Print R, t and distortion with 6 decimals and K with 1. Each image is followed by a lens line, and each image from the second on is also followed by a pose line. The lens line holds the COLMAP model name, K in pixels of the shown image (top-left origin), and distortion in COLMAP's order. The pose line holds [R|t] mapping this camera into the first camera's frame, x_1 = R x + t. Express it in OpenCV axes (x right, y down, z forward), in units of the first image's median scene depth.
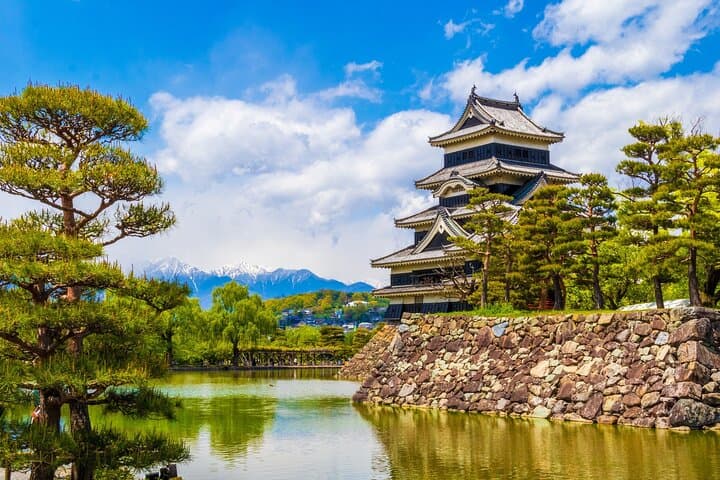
lens RADIAL K [[1000.2, 0, 360.0], [0, 1000.2, 240.0], [0, 0, 1]] dist [0.010469, 0.005105]
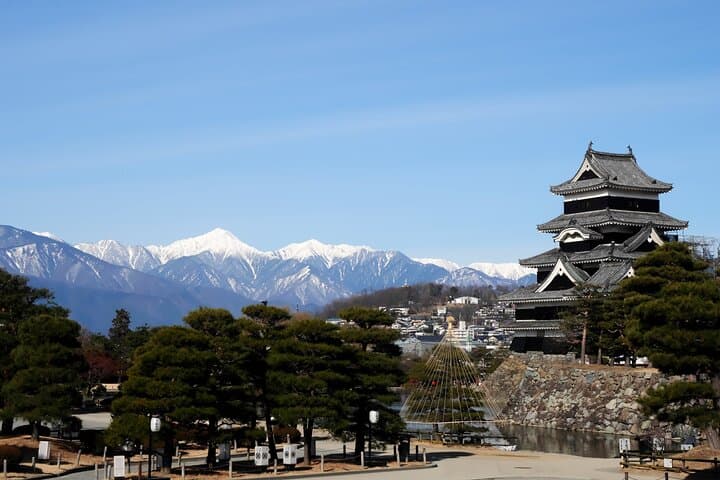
lens RADIAL K [[1267.5, 0, 360.0], [0, 1267.5, 240.0], [0, 0, 1]] dist [-0.033408, -0.061632]
pose [[0.996379, 0.002278, -0.084995, -0.048977], [-0.000759, 0.999839, 0.017902, -0.150498], [0.085022, -0.017773, 0.996221, -0.934237]]
